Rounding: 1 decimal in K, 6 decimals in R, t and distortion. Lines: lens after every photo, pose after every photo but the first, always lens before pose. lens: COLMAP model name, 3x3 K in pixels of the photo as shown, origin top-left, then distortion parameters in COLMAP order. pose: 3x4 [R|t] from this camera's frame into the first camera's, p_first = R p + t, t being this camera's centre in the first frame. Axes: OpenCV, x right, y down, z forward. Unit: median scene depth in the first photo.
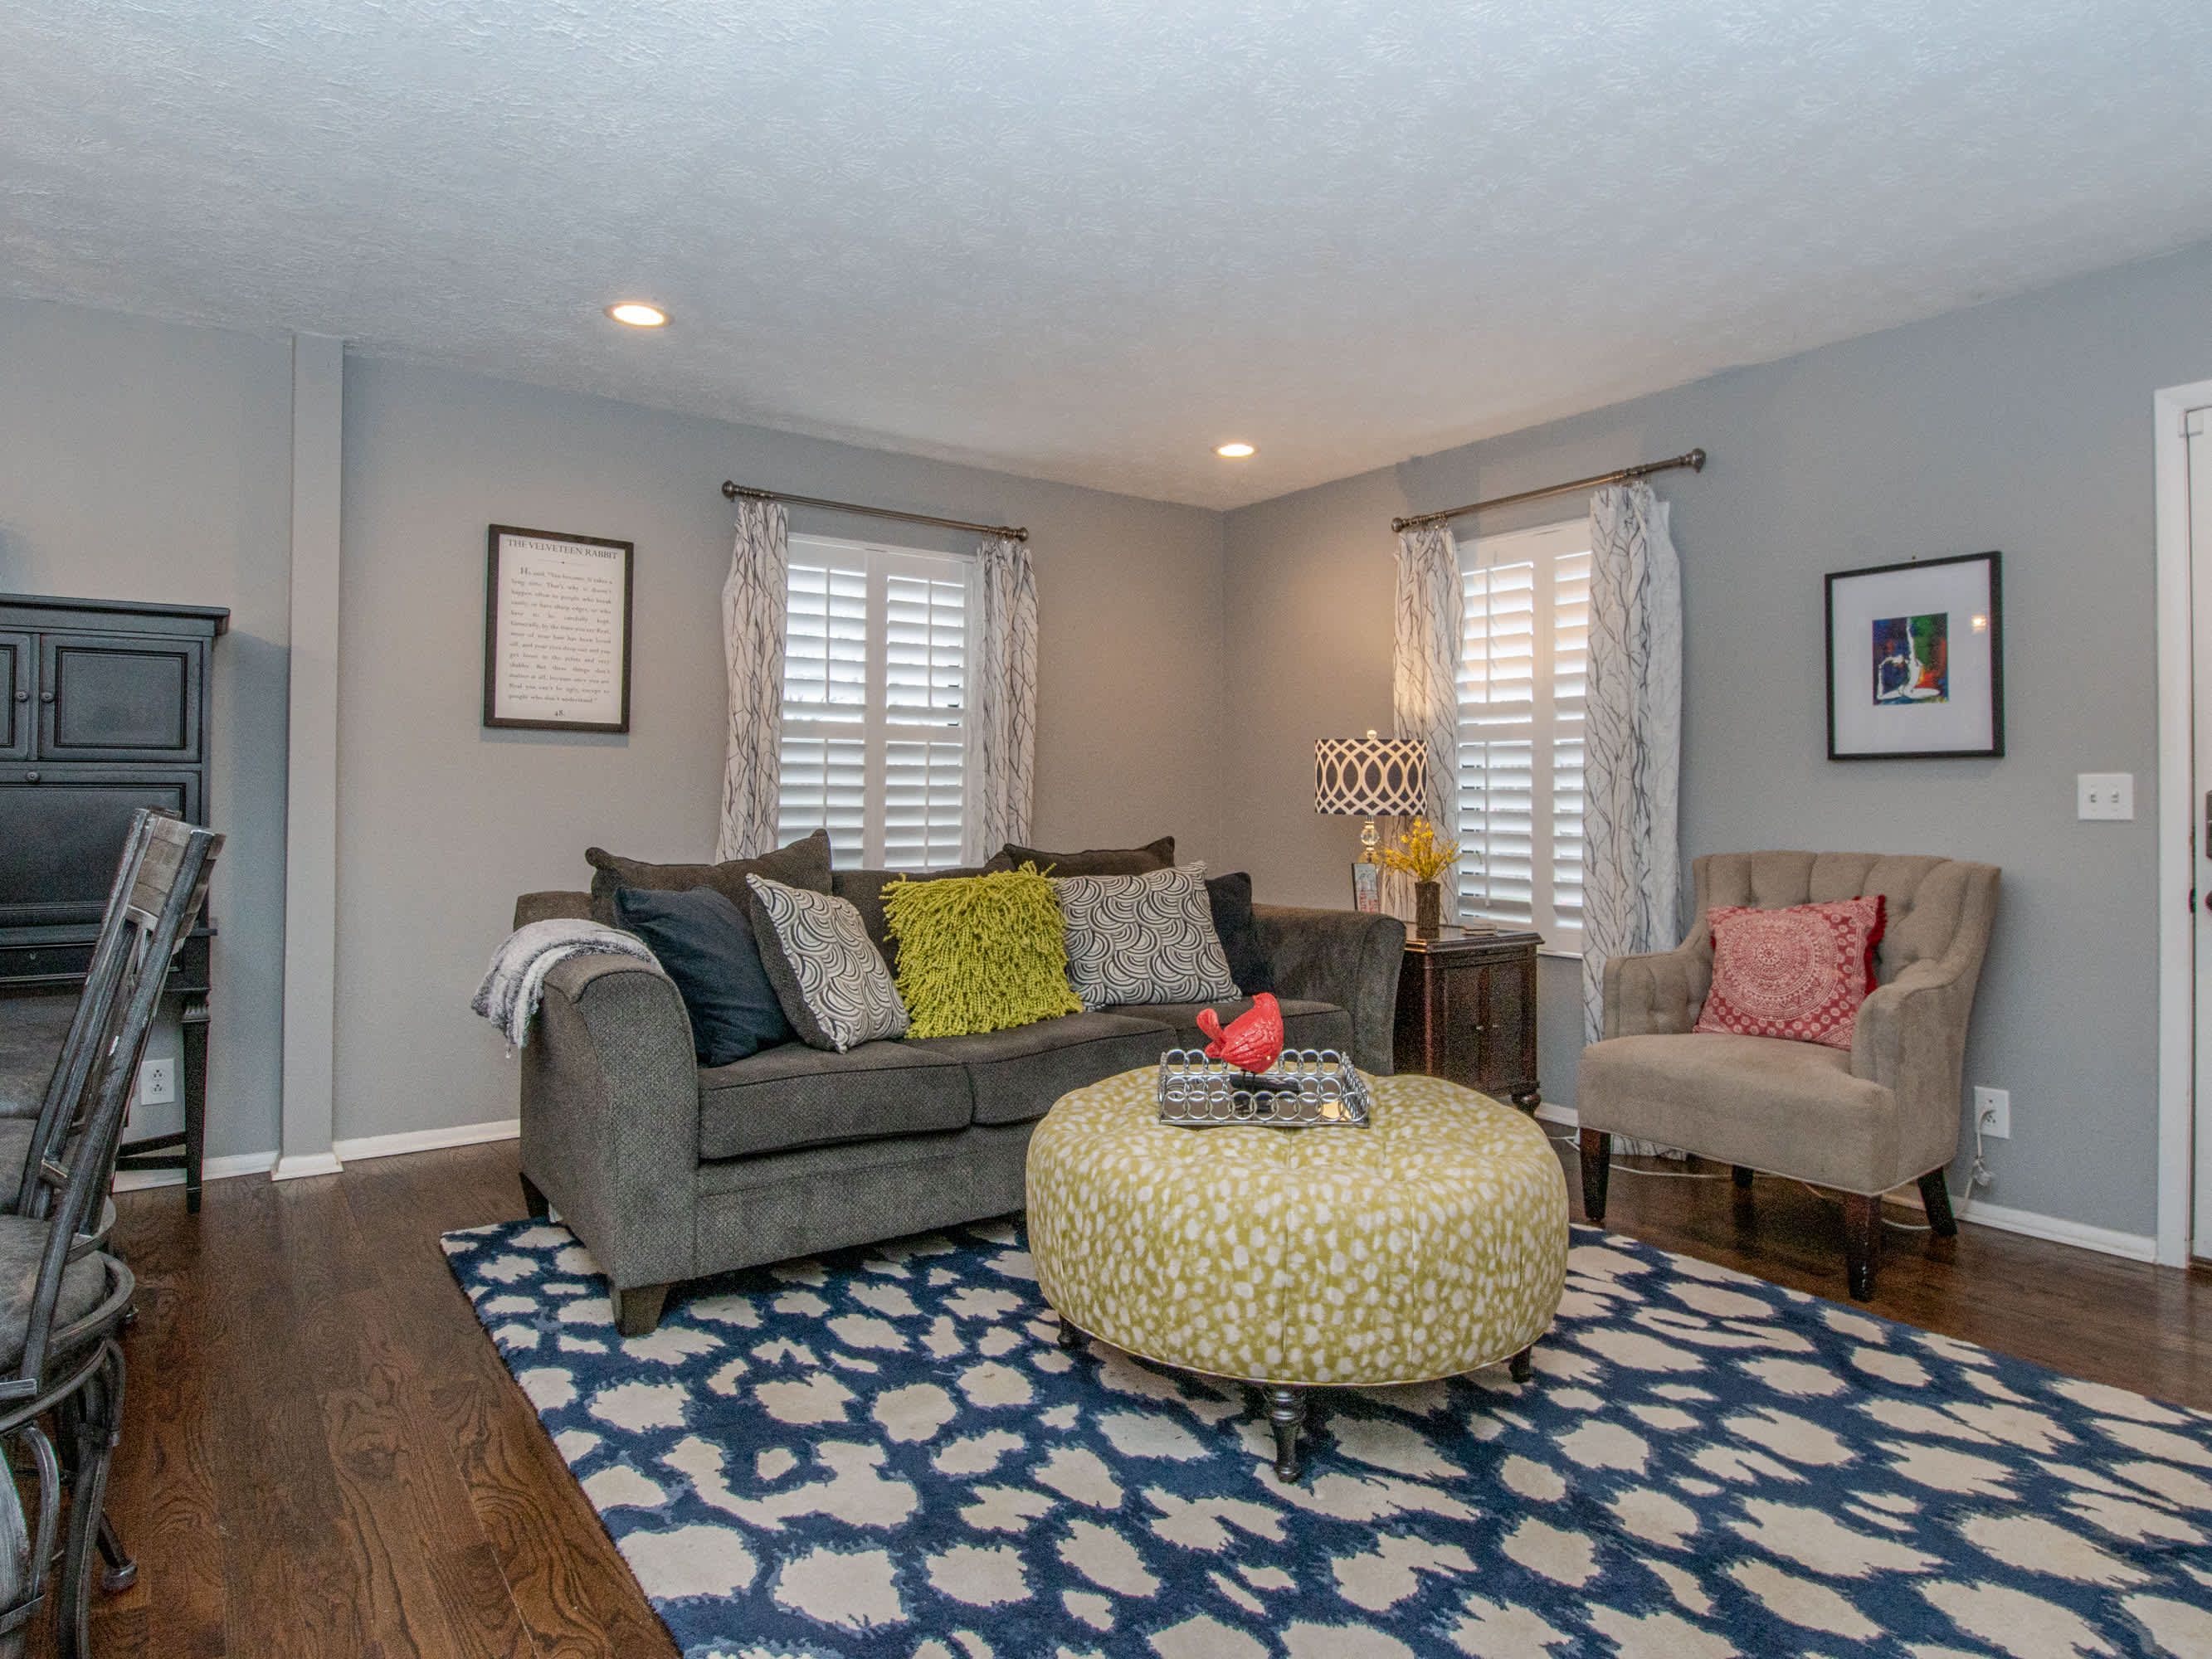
lens RADIAL K [[1193.0, 0, 1148.2], [0, 1193.0, 779.1], [0, 0, 1]] dist [0.056242, -0.050670]
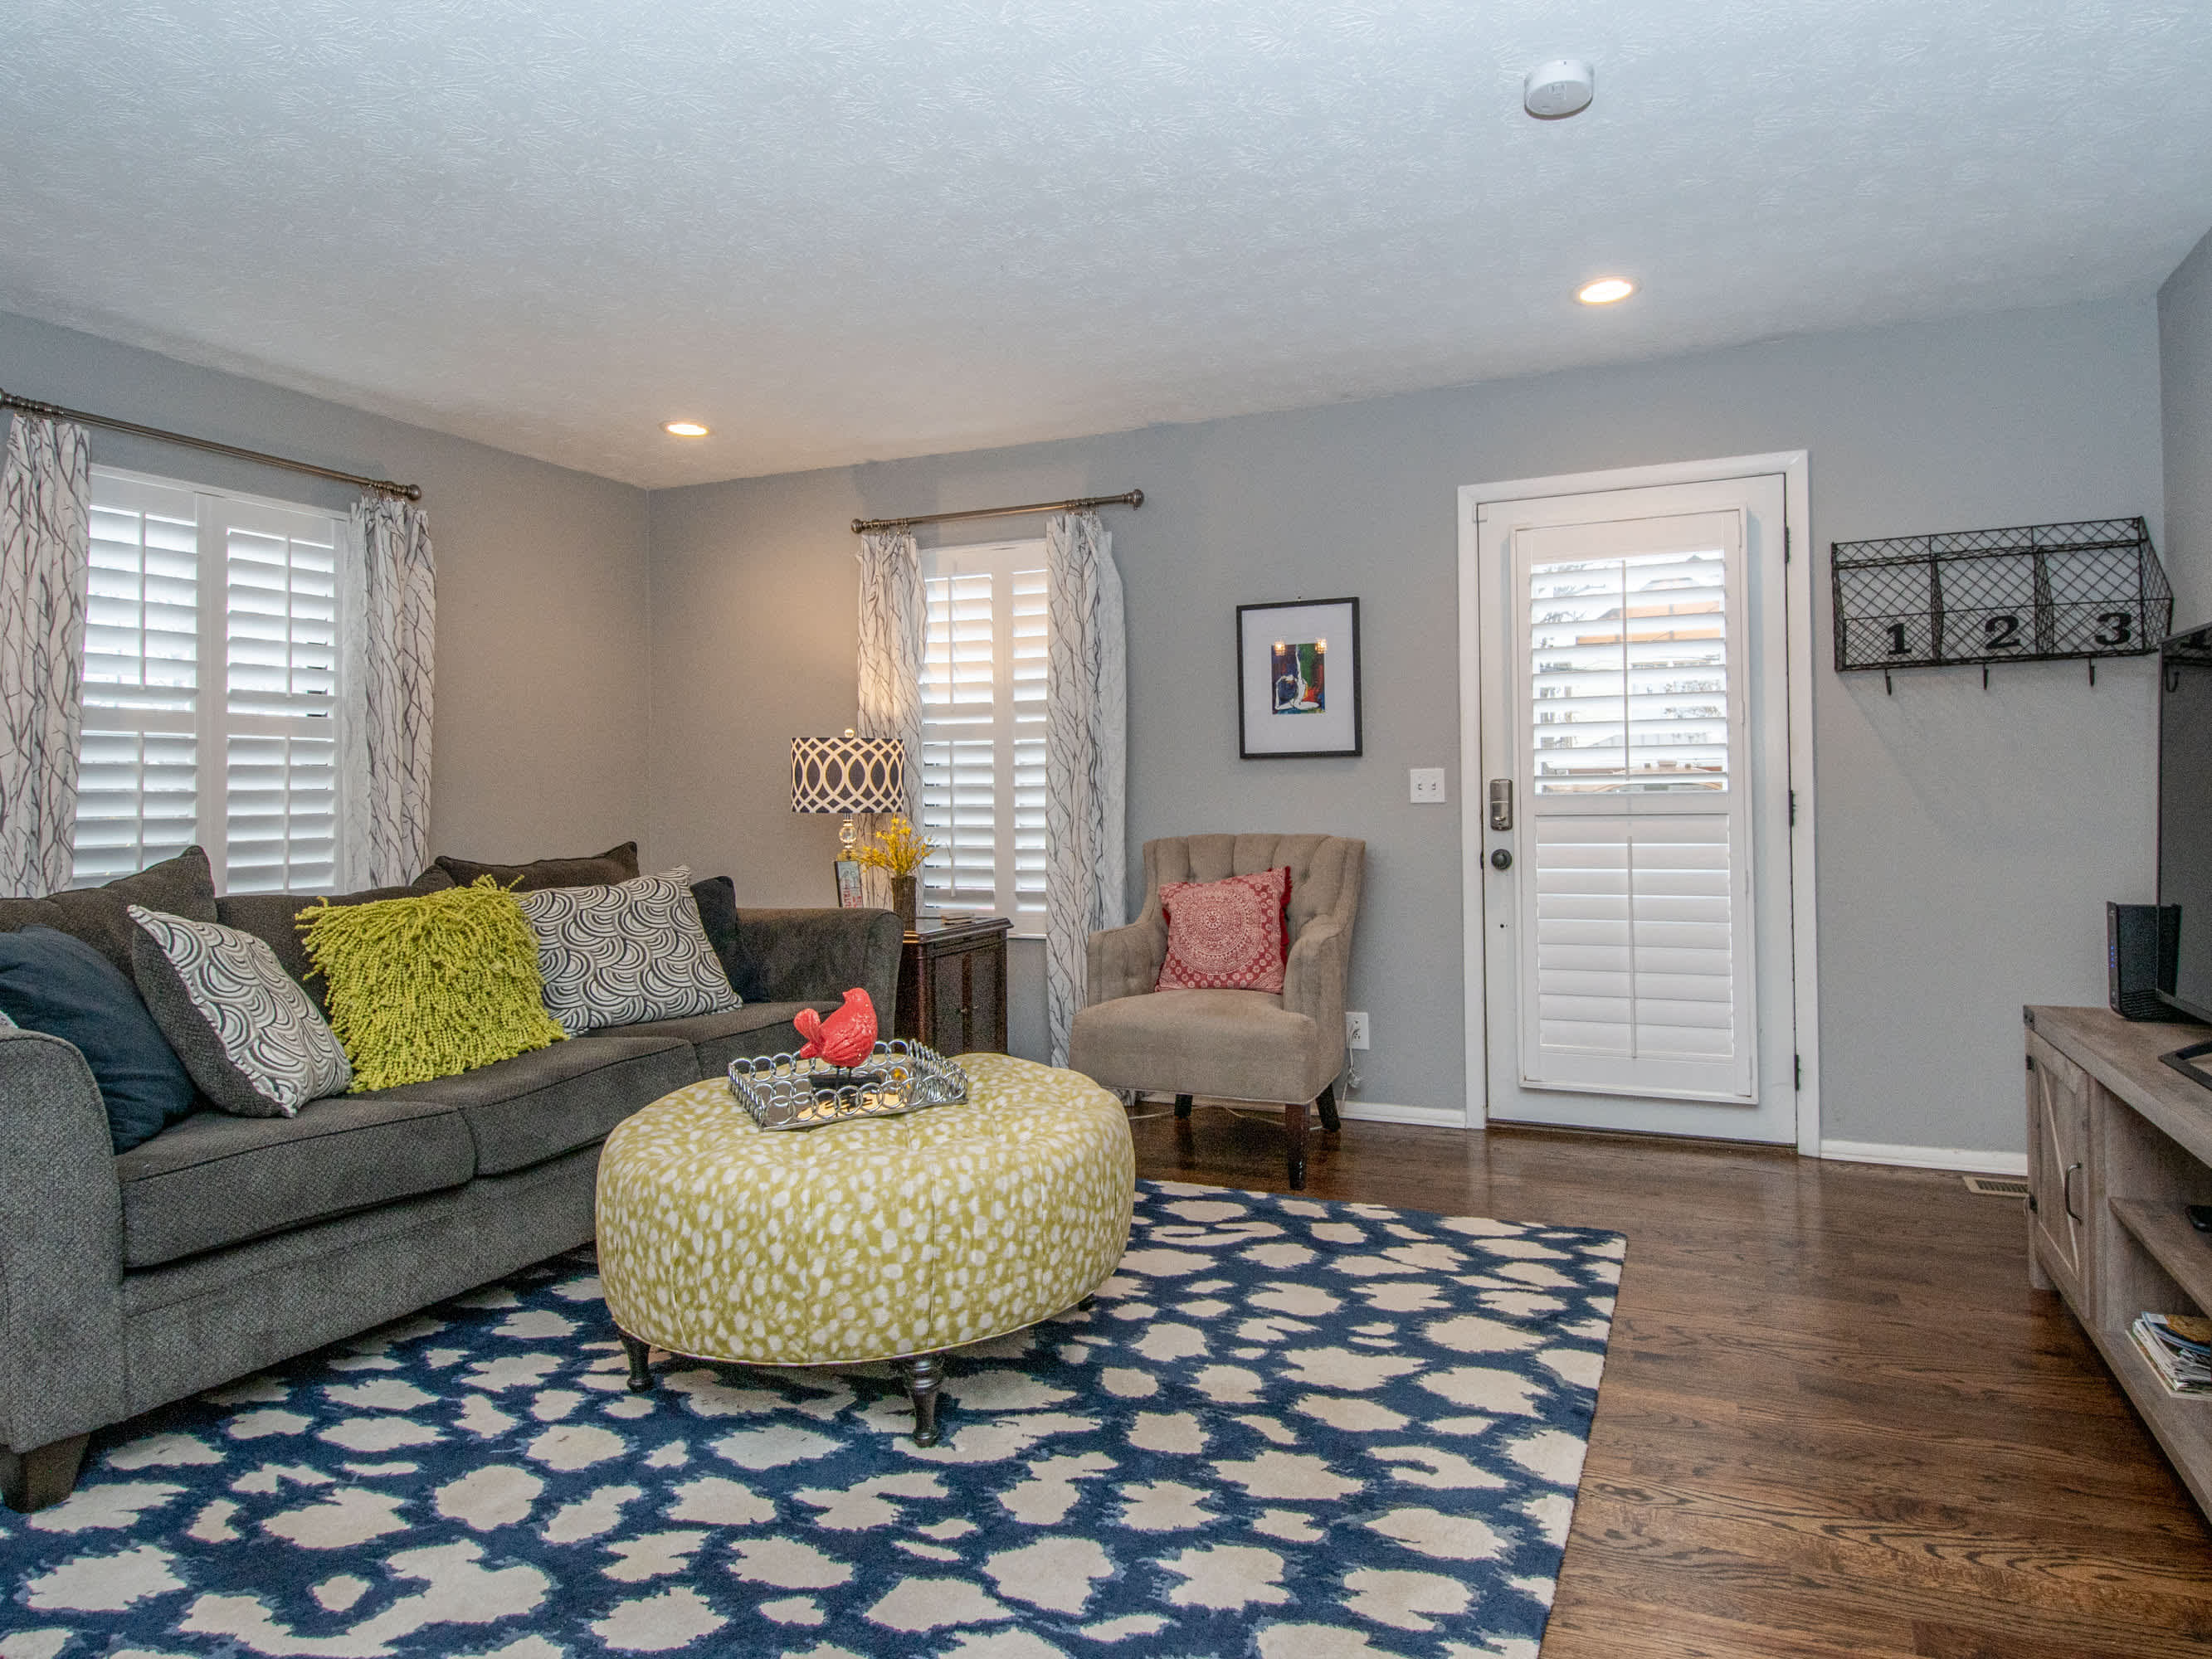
lens RADIAL K [[1193.0, 0, 1148.2], [0, 1193.0, 779.1], [0, 0, 1]] dist [0.056242, -0.050670]
pose [[0.870918, -0.009278, 0.491341, -0.145078], [0.008578, 0.999956, 0.003677, -0.000180], [-0.491354, 0.001013, 0.870960, -0.005788]]
